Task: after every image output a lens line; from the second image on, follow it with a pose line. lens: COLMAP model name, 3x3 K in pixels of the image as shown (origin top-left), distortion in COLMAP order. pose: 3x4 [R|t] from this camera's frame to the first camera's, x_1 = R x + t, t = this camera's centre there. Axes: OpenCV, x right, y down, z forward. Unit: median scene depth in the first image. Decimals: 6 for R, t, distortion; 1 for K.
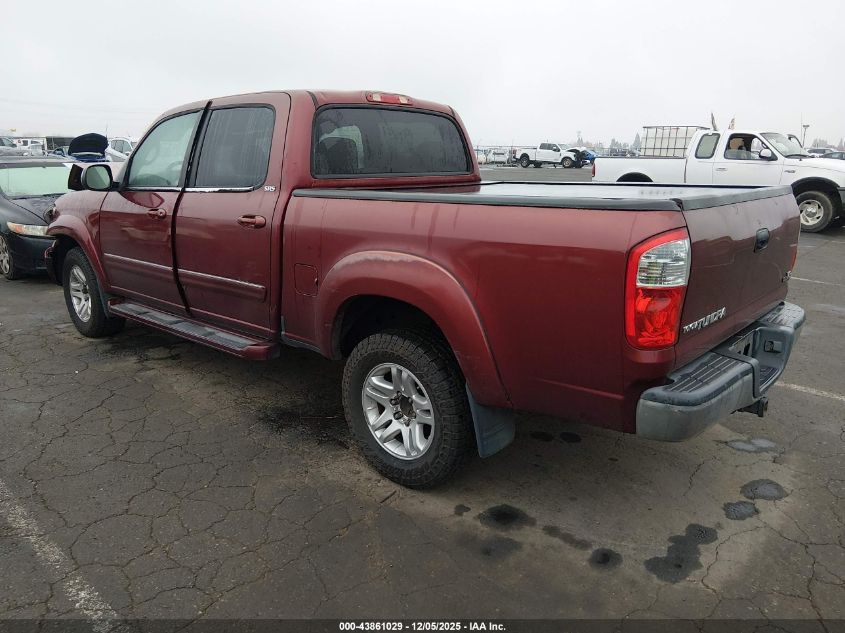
lens RADIAL K [[664.4, 0, 429.0], [0, 664.4, 315.3], [0, 0, 1]] dist [-0.036232, 0.000035]
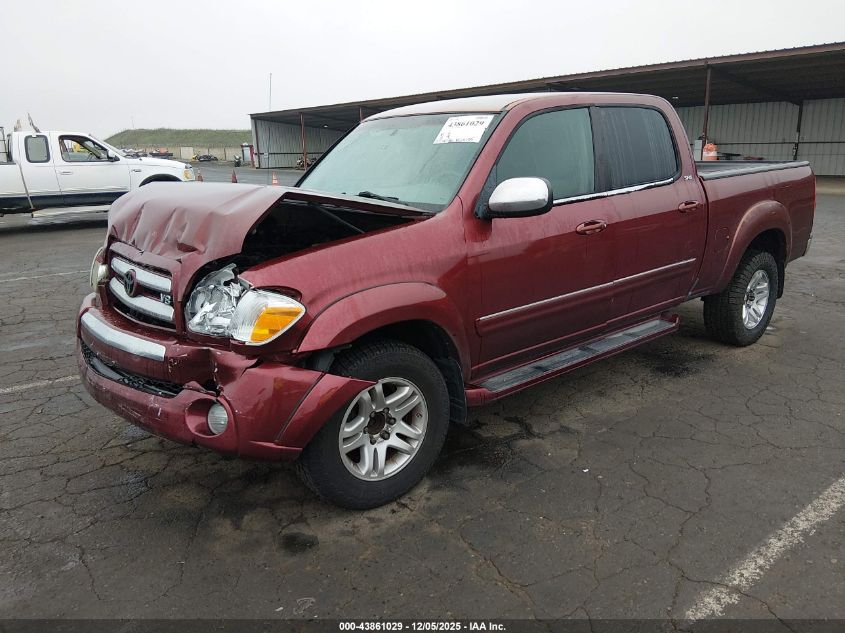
lens RADIAL K [[664.4, 0, 429.0], [0, 664.4, 315.3], [0, 0, 1]] dist [-0.036232, 0.000035]
pose [[0.115169, -0.241808, 0.963465, -1.122746], [0.246642, 0.946507, 0.208069, -0.238730], [-0.962239, 0.213668, 0.168648, 0.957722]]
